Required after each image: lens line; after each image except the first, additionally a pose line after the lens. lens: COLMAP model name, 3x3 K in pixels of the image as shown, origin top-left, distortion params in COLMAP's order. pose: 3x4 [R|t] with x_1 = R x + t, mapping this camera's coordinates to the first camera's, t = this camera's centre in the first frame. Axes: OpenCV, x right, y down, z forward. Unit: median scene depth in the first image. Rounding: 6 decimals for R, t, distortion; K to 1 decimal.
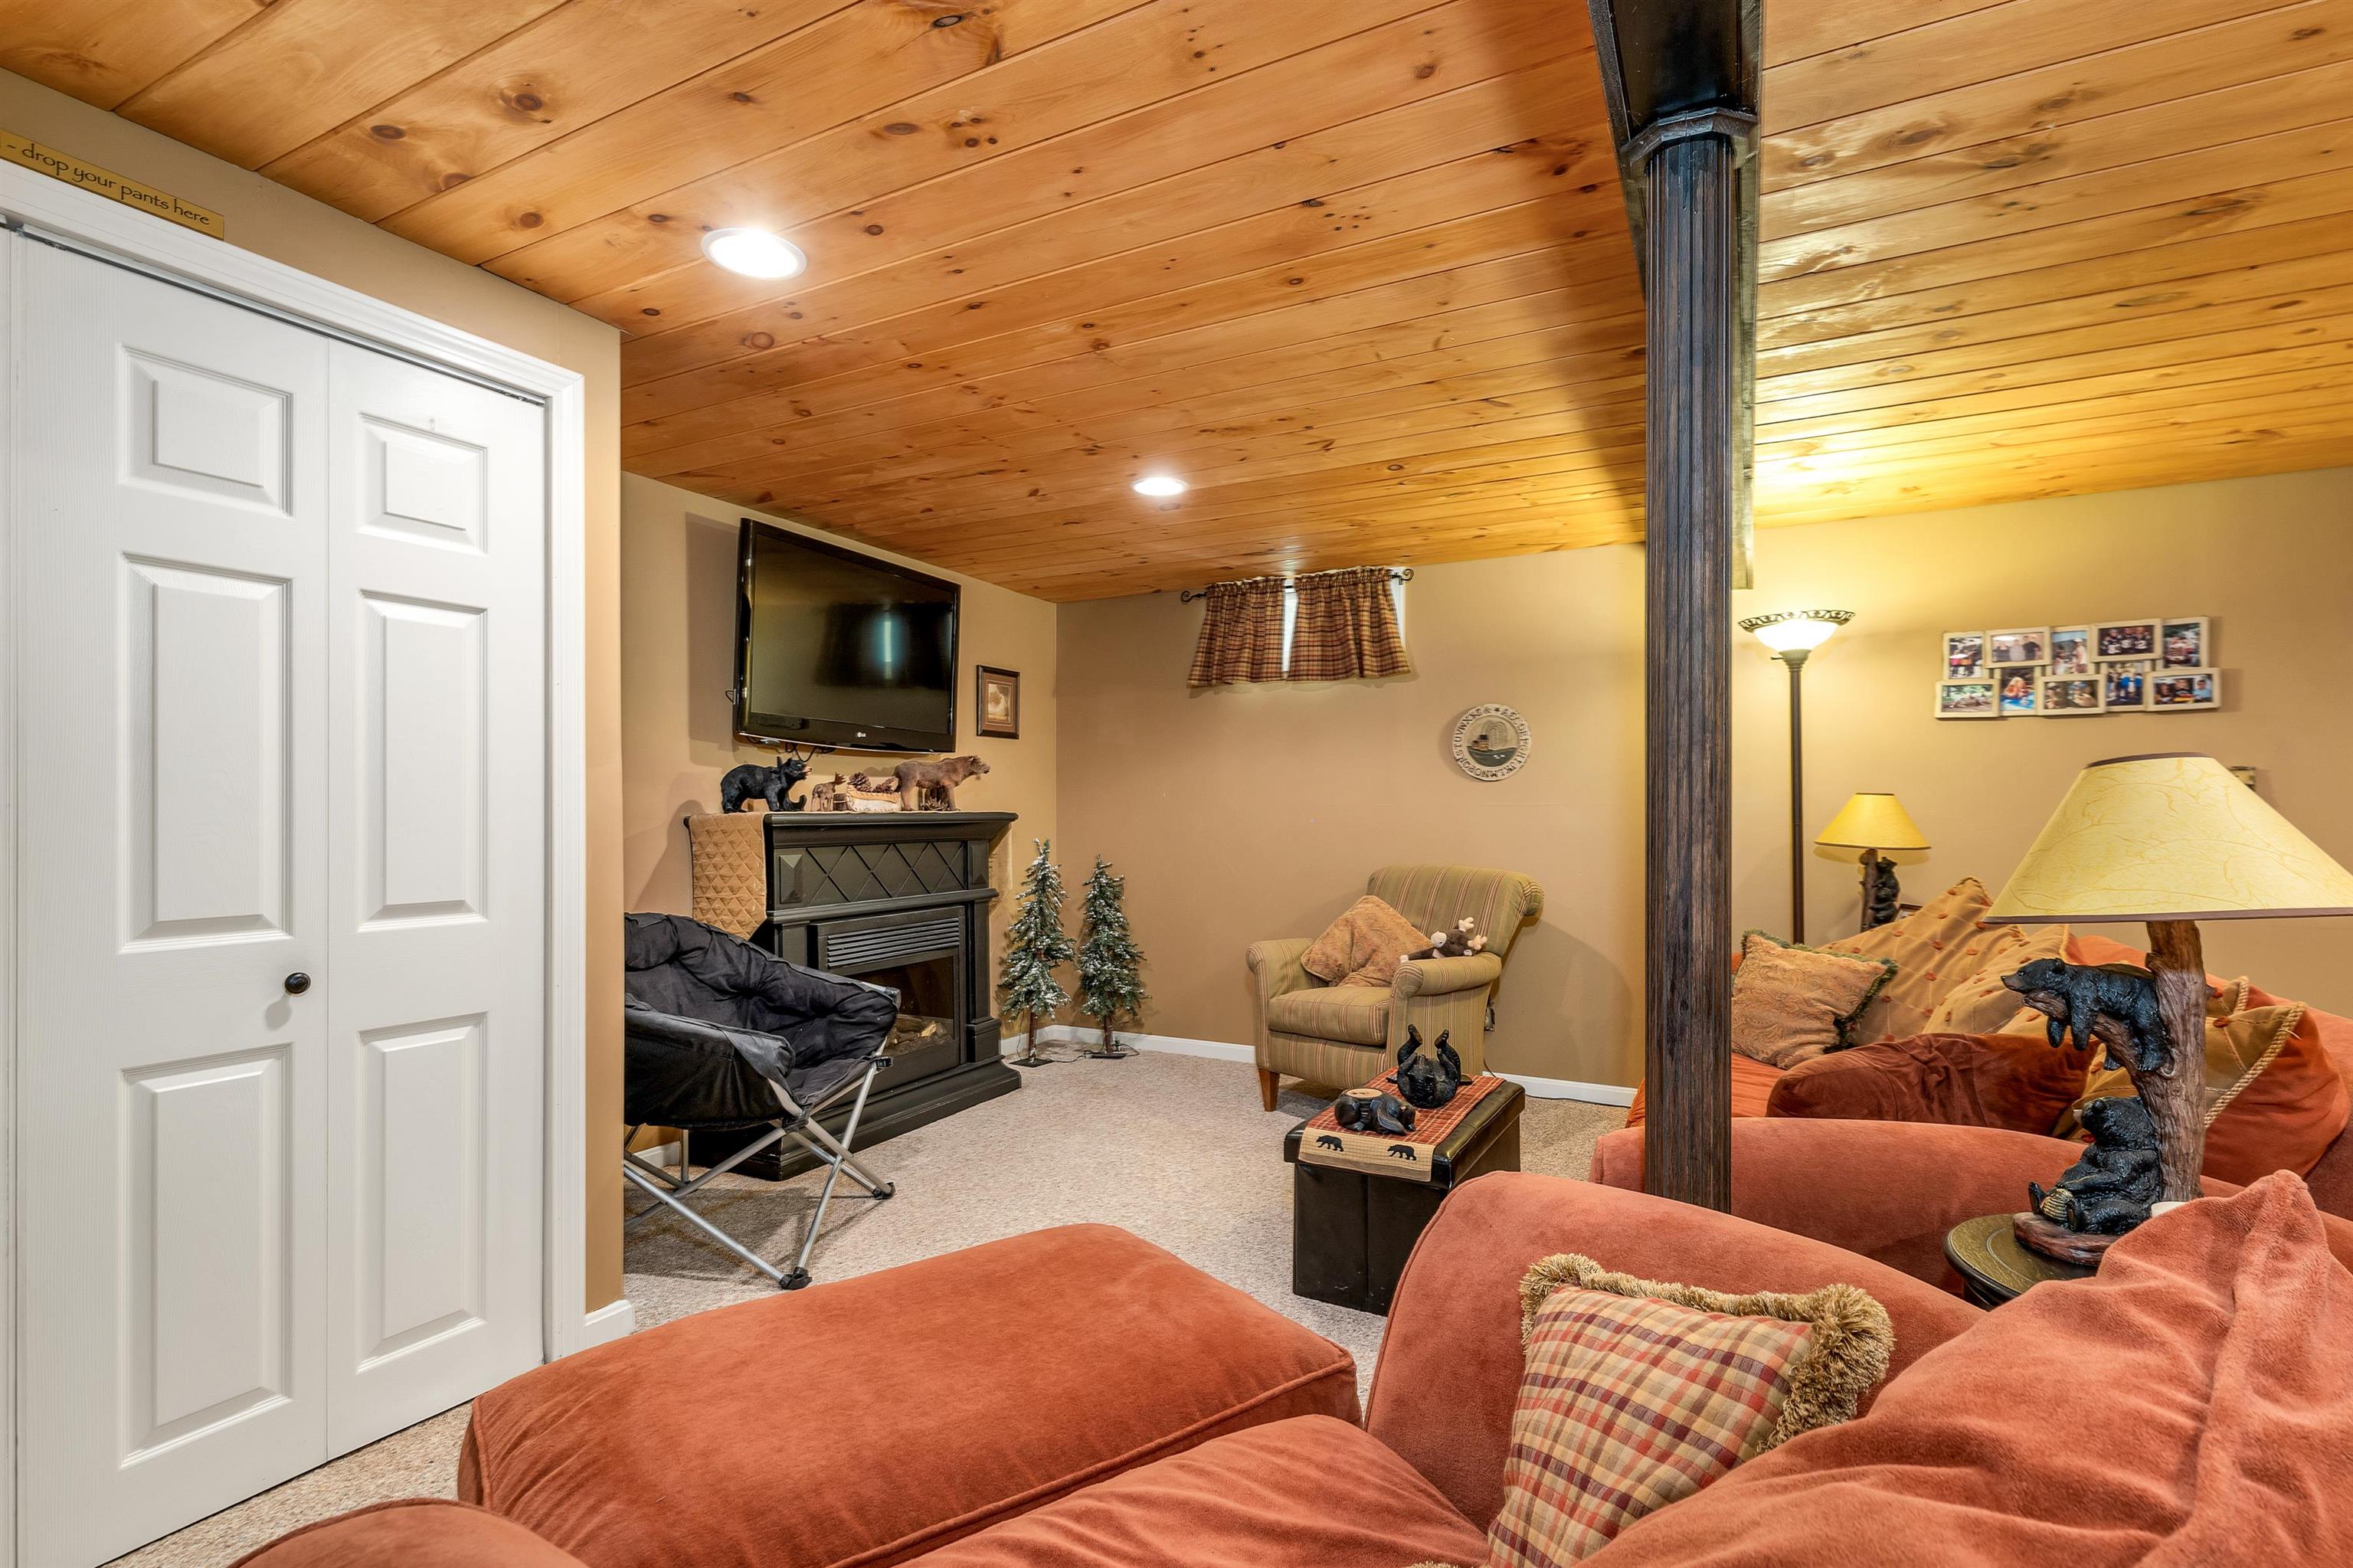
lens RADIAL K [[1072.7, 0, 1182.1], [0, 1072.7, 808.1], [0, 0, 1]] dist [0.003021, 0.000829]
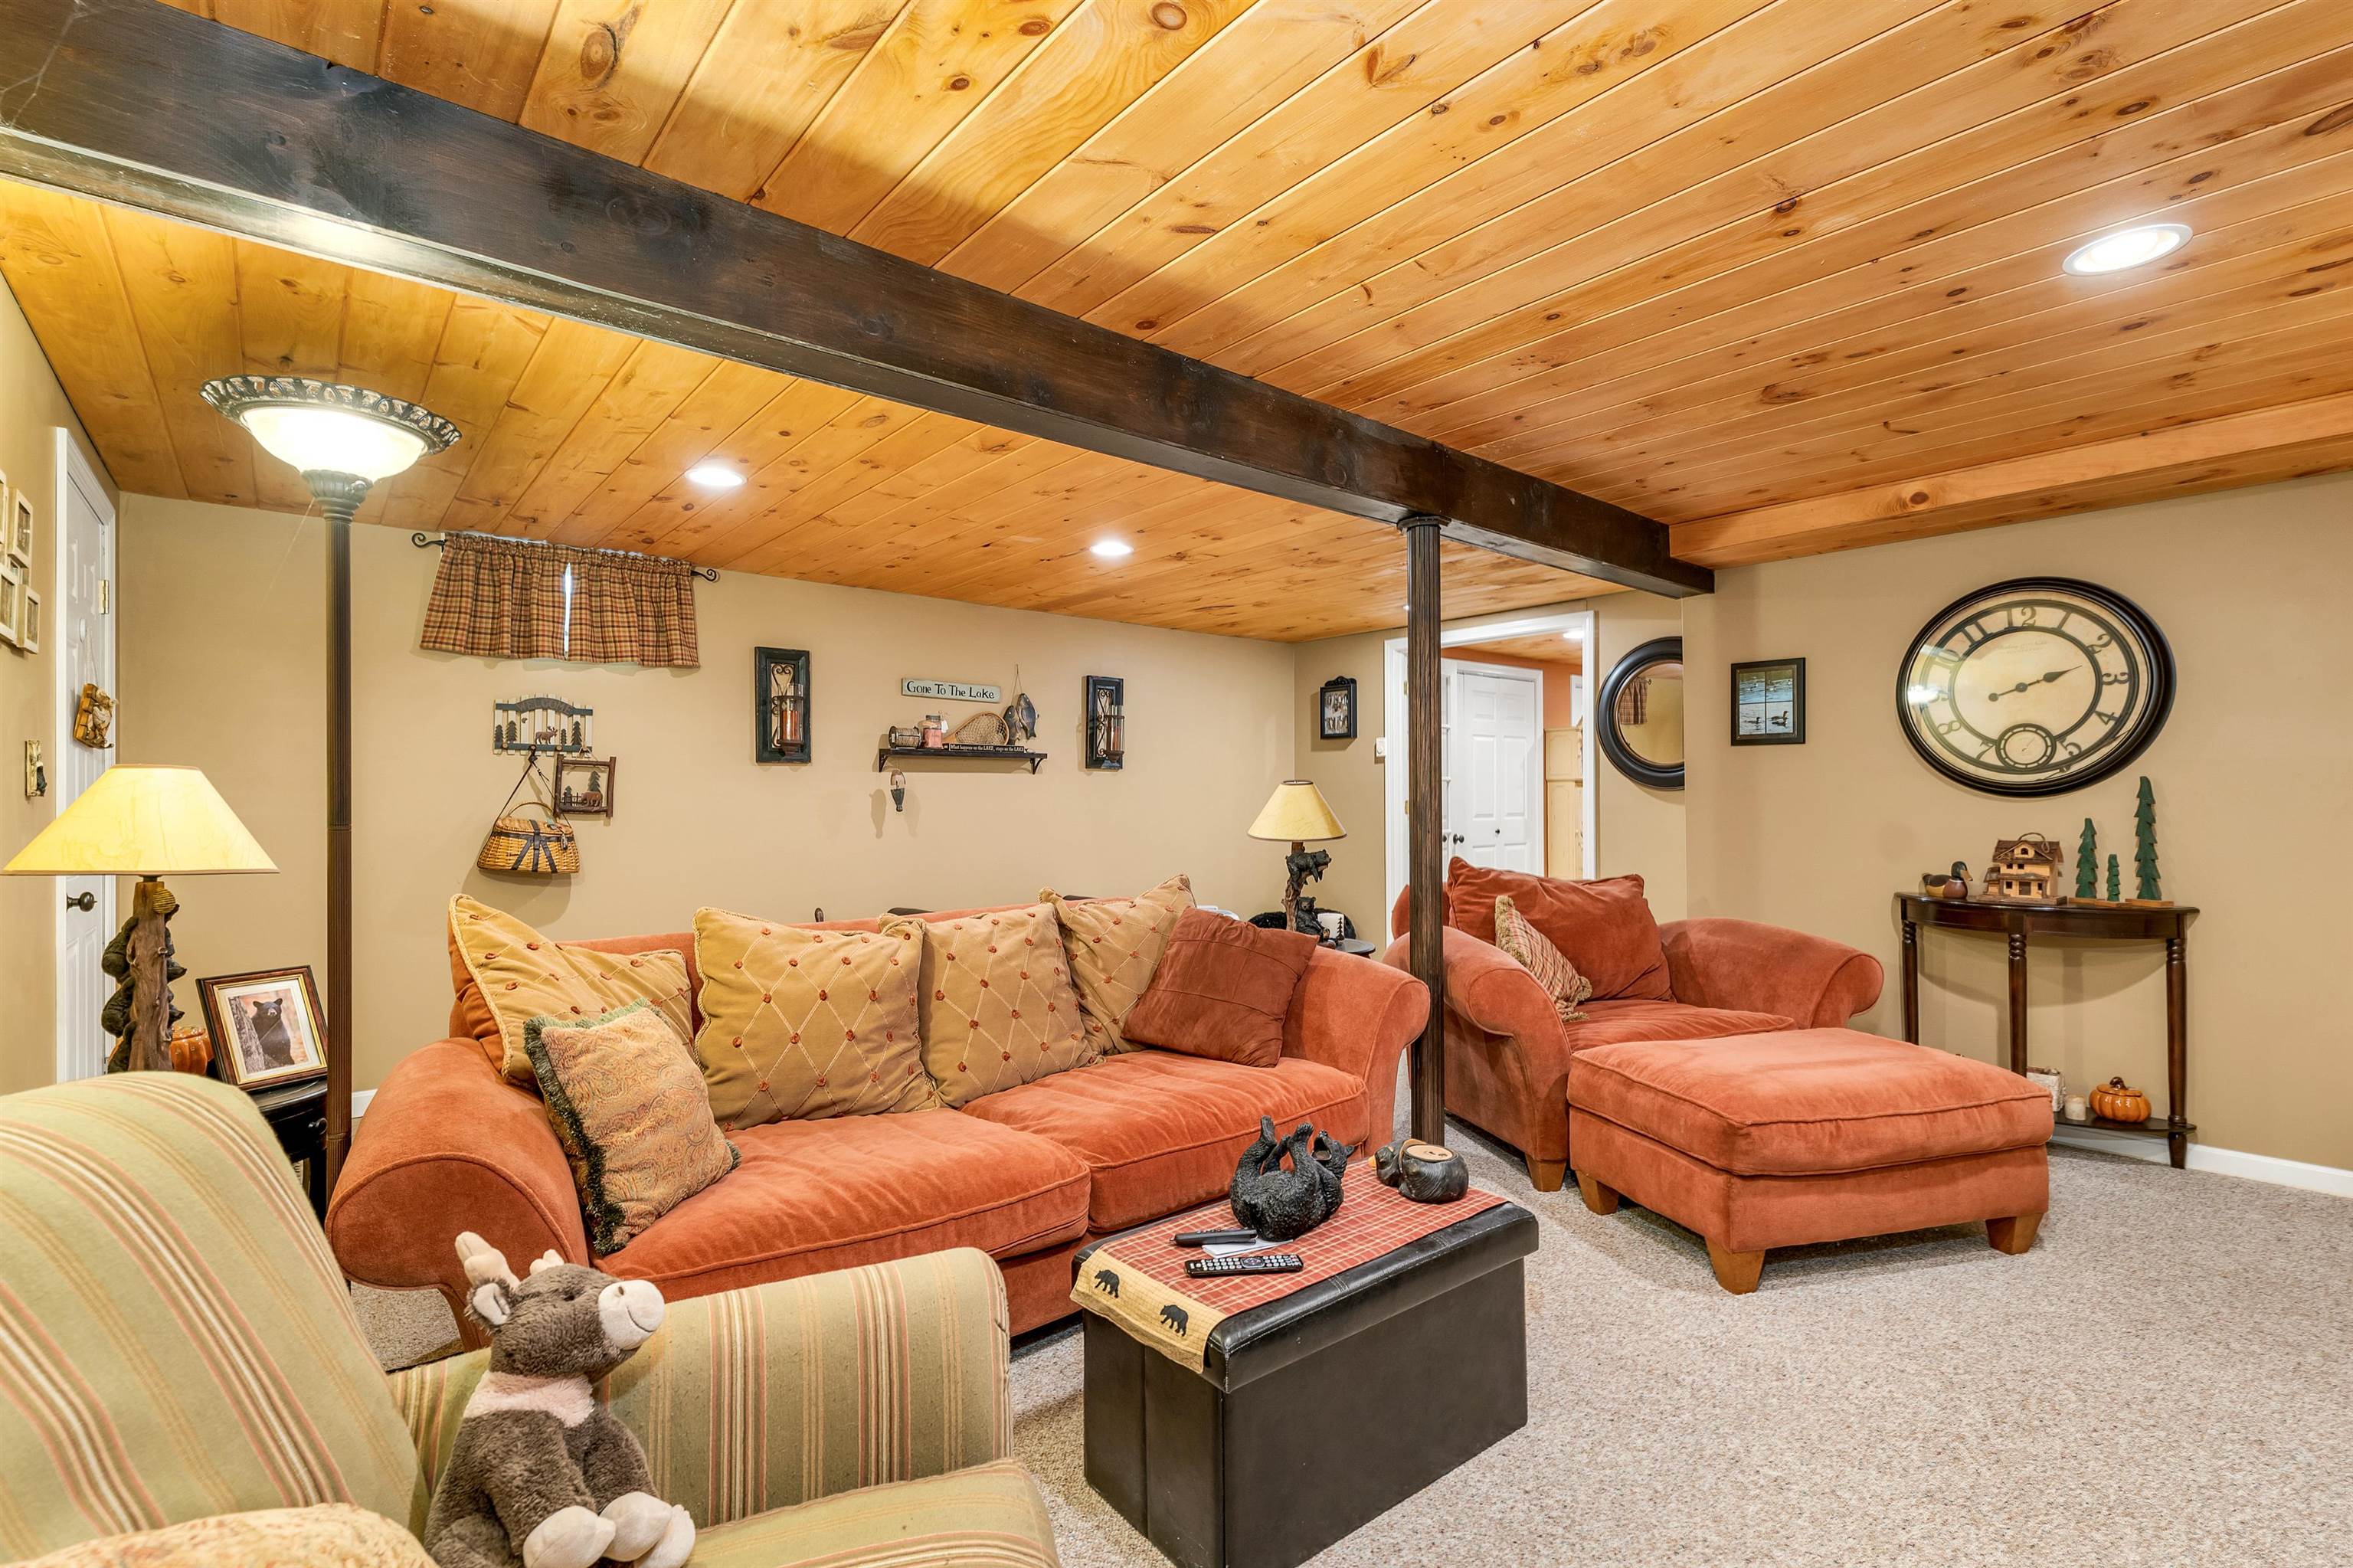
lens RADIAL K [[1072.7, 0, 1168.5], [0, 1072.7, 786.1], [0, 0, 1]] dist [0.003021, 0.000829]
pose [[-0.921403, 0.011058, 0.388450, 0.031321], [0.004787, 0.999842, -0.017108, 0.003863], [-0.388578, -0.013904, -0.921311, 1.476040]]
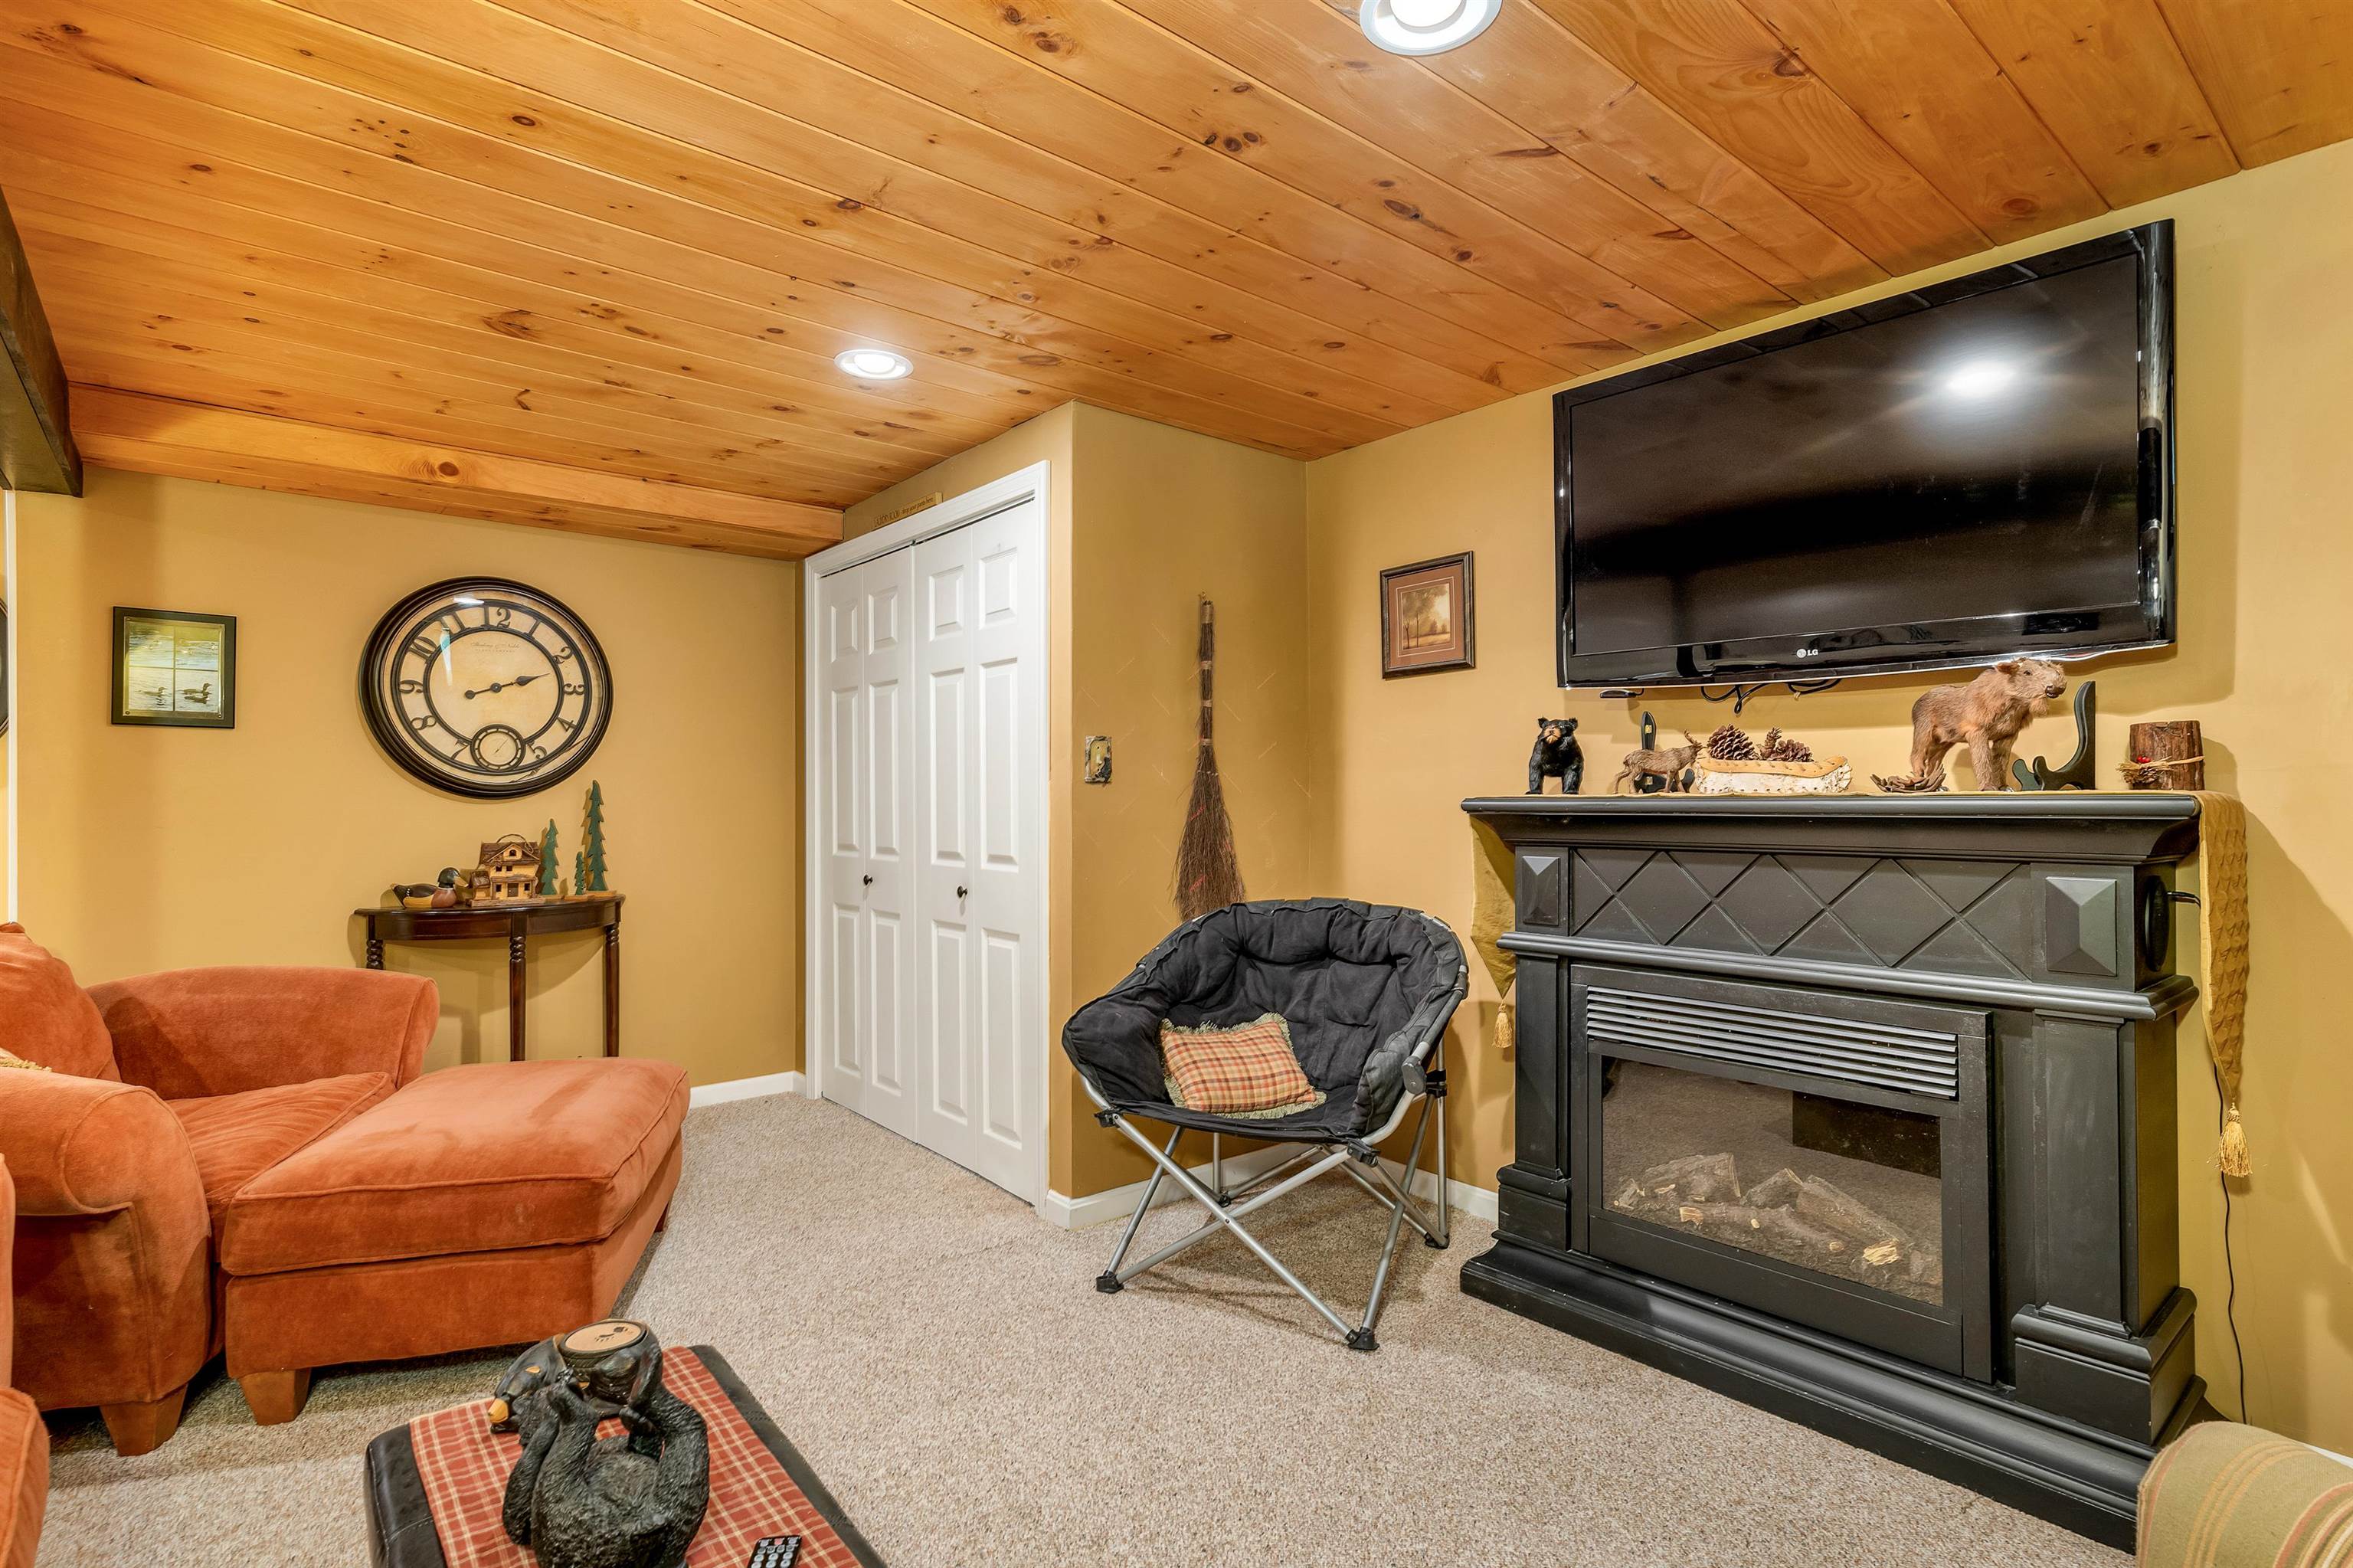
lens RADIAL K [[1152.8, 0, 1178.6], [0, 1152.8, 784.1], [0, 0, 1]] dist [-0.002760, -0.000185]
pose [[-0.387199, -0.008496, -0.921957, 0.470942], [0.006593, 0.999906, -0.011984, 0.003940], [0.921973, -0.010719, -0.387107, 1.203870]]
